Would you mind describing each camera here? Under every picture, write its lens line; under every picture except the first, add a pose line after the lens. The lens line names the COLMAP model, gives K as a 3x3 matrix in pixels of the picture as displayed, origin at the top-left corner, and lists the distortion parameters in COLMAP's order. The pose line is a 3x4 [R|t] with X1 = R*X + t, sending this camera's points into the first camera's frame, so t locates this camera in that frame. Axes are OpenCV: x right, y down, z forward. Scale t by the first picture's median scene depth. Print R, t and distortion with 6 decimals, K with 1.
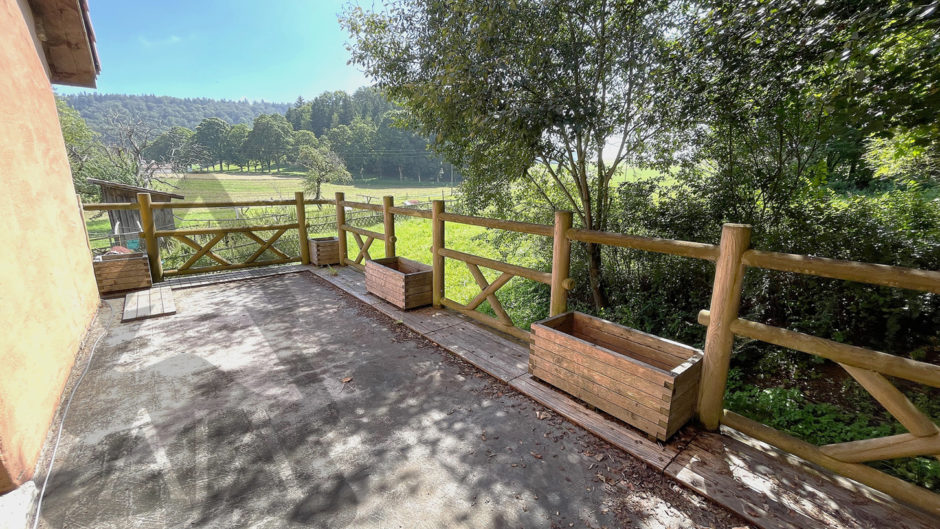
lens RADIAL K [[384.4, 0, 472.2], [0, 384.4, 264.3], [0, 0, 1]] dist [0.000201, 0.000027]
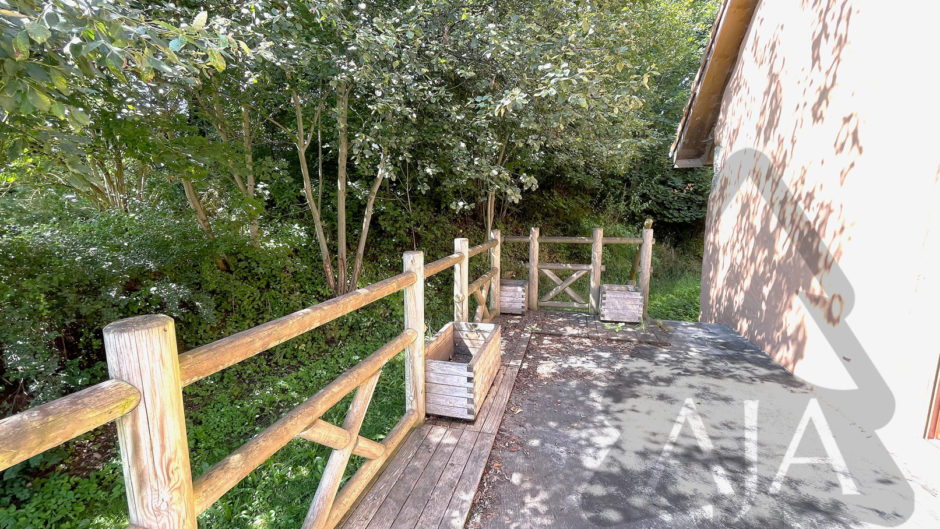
lens RADIAL K [[384.4, 0, 471.7], [0, 384.4, 262.9], [0, 0, 1]] dist [0.000201, 0.000027]
pose [[-0.561027, -0.149670, 0.814155, -0.689343], [0.181152, 0.937482, 0.297172, -0.442113], [-0.807733, 0.314207, -0.498839, 1.693938]]
